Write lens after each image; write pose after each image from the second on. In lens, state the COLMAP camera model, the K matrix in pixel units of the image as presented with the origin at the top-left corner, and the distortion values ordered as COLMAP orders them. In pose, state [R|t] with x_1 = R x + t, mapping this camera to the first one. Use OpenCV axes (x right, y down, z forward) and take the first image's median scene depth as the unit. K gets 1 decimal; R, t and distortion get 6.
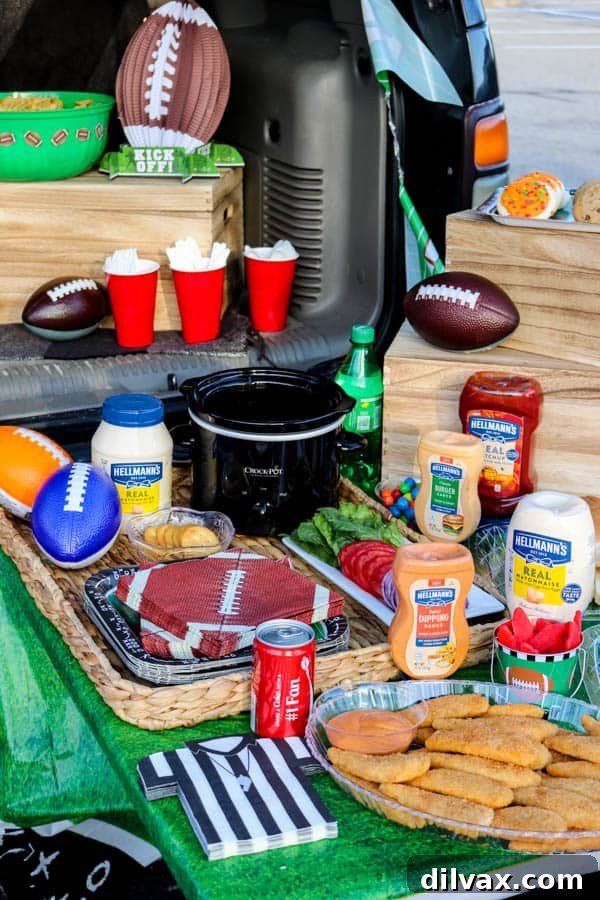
lens RADIAL K [[1468.2, 0, 300.0], [0, 1468.2, 450.0], [0, 0, 1]] dist [-0.006275, -0.024269]
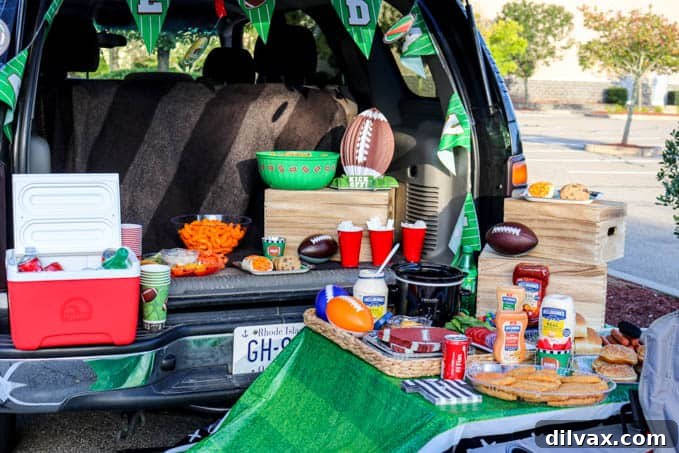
lens RADIAL K [[1107.6, 0, 339.5], [0, 1107.6, 226.5], [0, 0, 1]] dist [-0.006275, -0.024269]
pose [[0.999879, 0.015547, 0.000474, -0.154834], [-0.015086, 0.976774, -0.213739, 0.251965], [-0.003786, 0.213706, 0.976891, -0.661525]]
